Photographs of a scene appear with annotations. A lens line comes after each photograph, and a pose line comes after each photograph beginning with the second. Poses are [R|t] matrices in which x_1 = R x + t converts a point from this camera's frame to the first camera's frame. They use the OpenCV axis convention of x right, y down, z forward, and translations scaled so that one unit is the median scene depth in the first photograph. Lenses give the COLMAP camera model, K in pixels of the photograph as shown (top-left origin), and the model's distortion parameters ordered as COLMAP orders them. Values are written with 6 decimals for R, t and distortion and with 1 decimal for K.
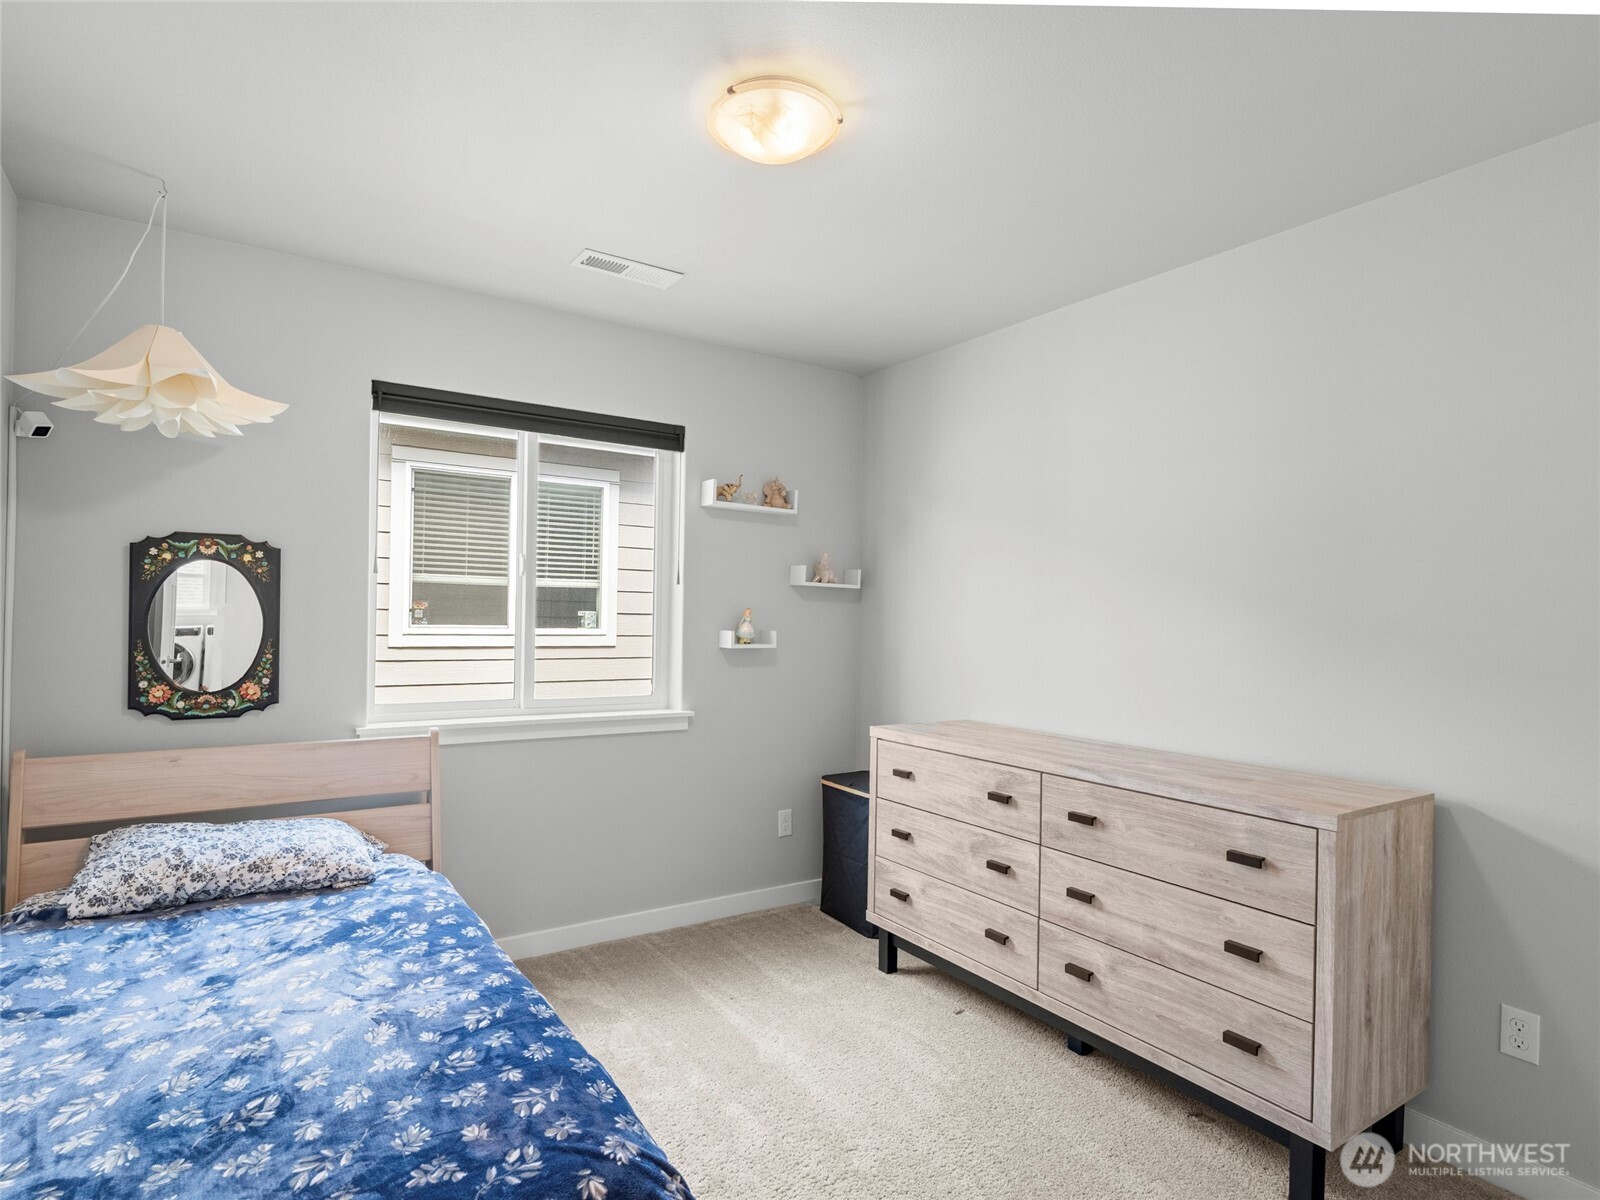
lens RADIAL K [[836.3, 0, 768.7], [0, 836.3, 632.2], [0, 0, 1]] dist [-0.001578, -0.000108]
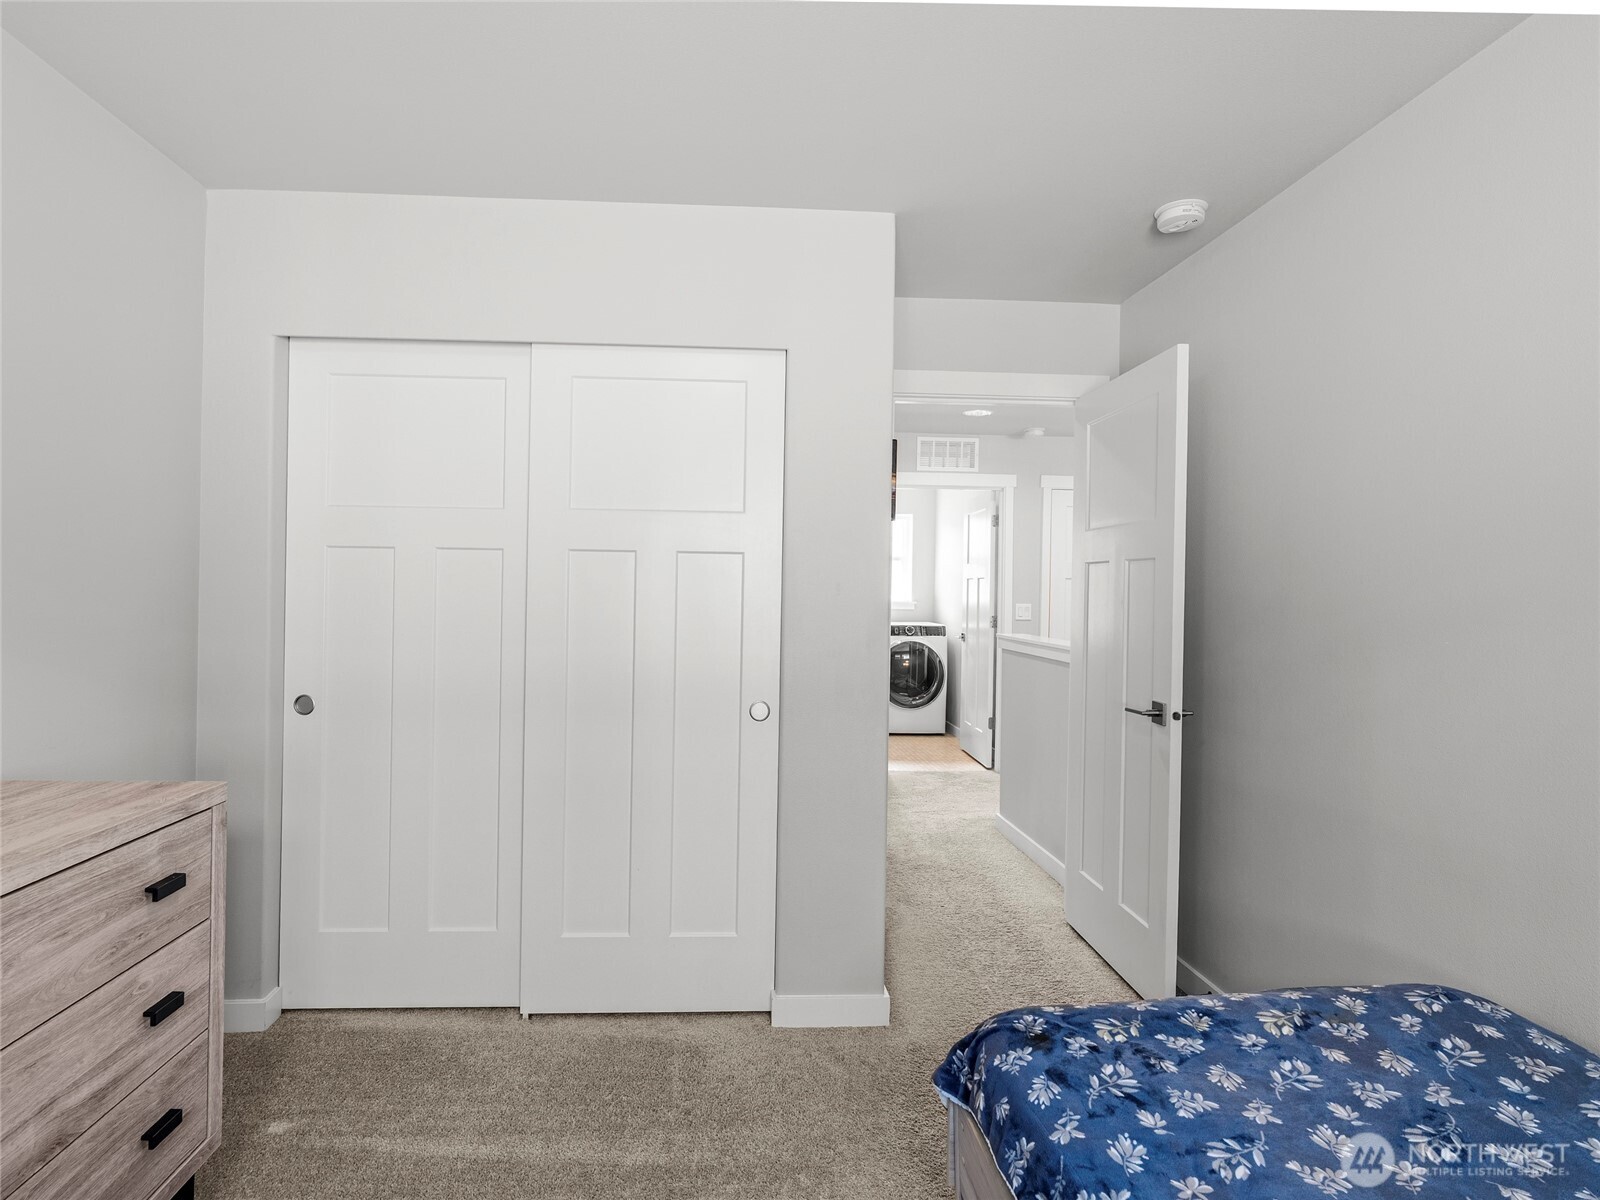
lens RADIAL K [[859.4, 0, 740.7], [0, 859.4, 593.3], [0, 0, 1]] dist [-0.001937, -0.000545]
pose [[-0.856568, -0.036723, 0.514725, -0.258676], [-0.023943, 0.999219, 0.031446, -0.030884], [-0.515478, 0.014611, -0.856778, 1.348082]]
